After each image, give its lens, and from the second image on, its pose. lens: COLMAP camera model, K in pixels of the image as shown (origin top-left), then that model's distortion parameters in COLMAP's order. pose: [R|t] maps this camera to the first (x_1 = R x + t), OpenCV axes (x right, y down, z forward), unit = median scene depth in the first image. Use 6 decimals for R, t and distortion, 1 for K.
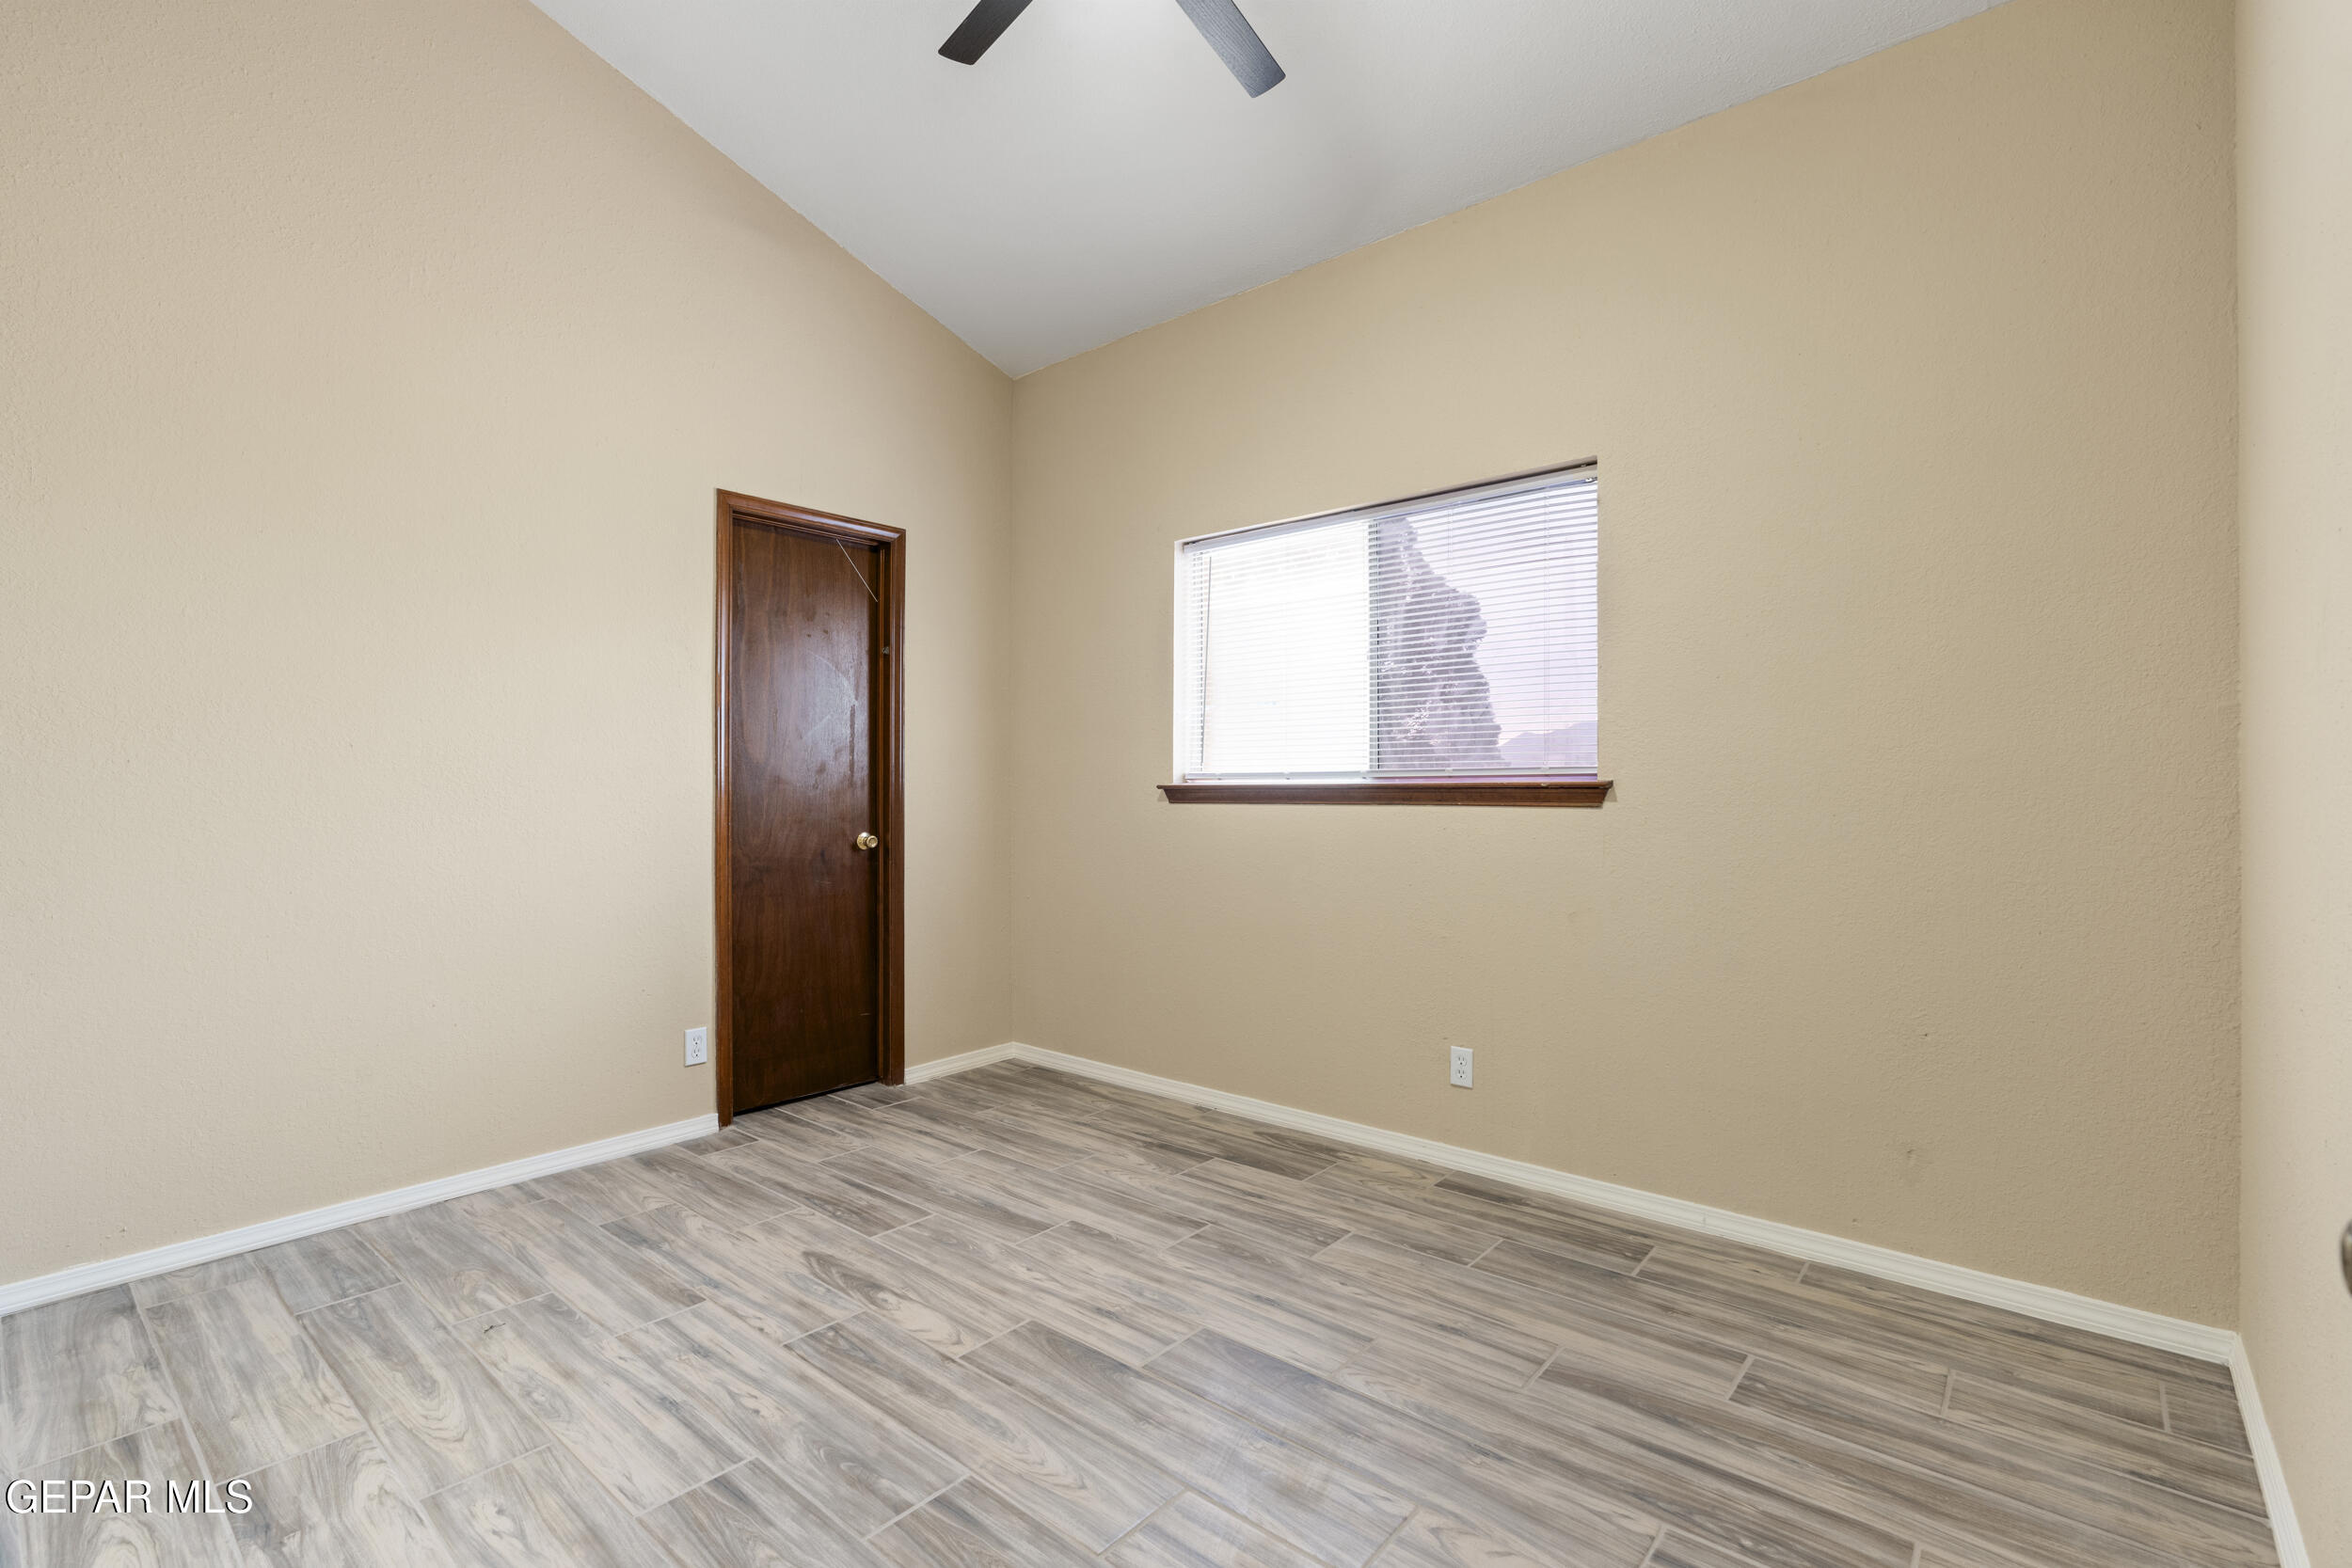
lens RADIAL K [[1058.6, 0, 1170.3], [0, 1058.6, 793.0], [0, 0, 1]] dist [-0.013123, 0.004922]
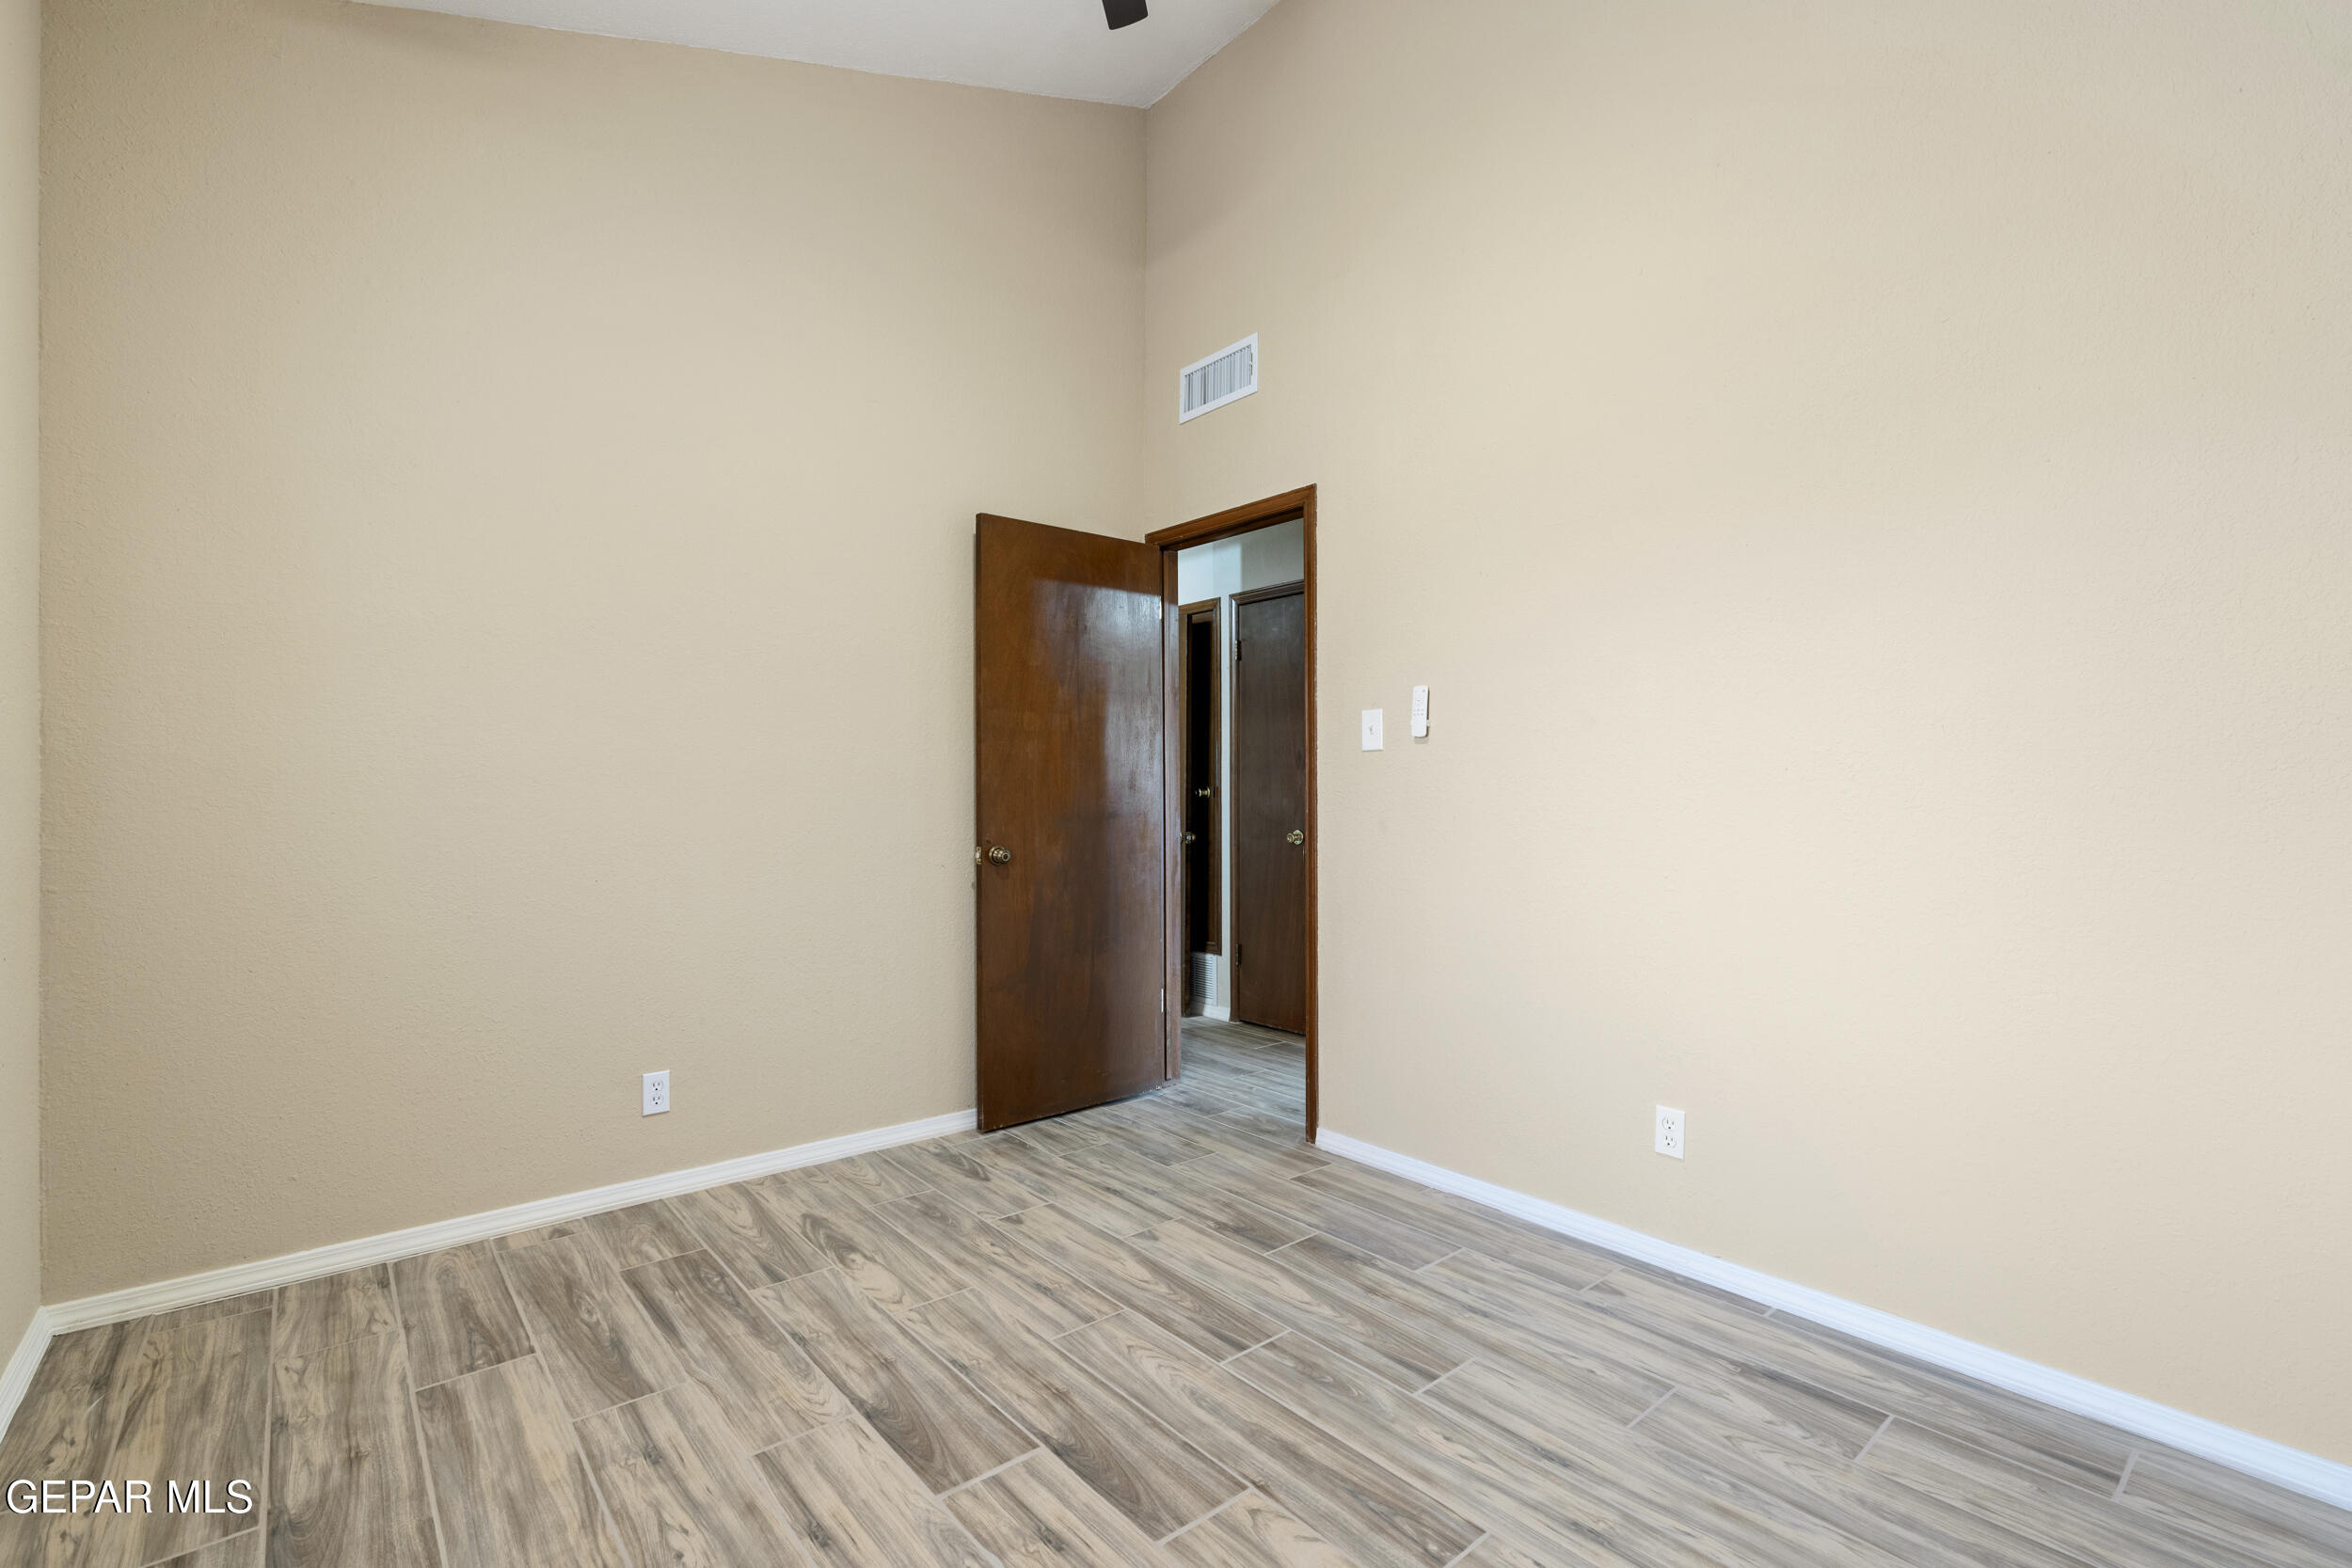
lens RADIAL K [[1058.6, 0, 1176.3], [0, 1058.6, 782.1], [0, 0, 1]] dist [-0.013123, 0.004922]
pose [[-0.987205, 0.002175, 0.159442, -0.297658], [0.001680, 0.999993, -0.003235, -0.010453], [-0.159448, -0.002926, -0.987202, 1.956976]]
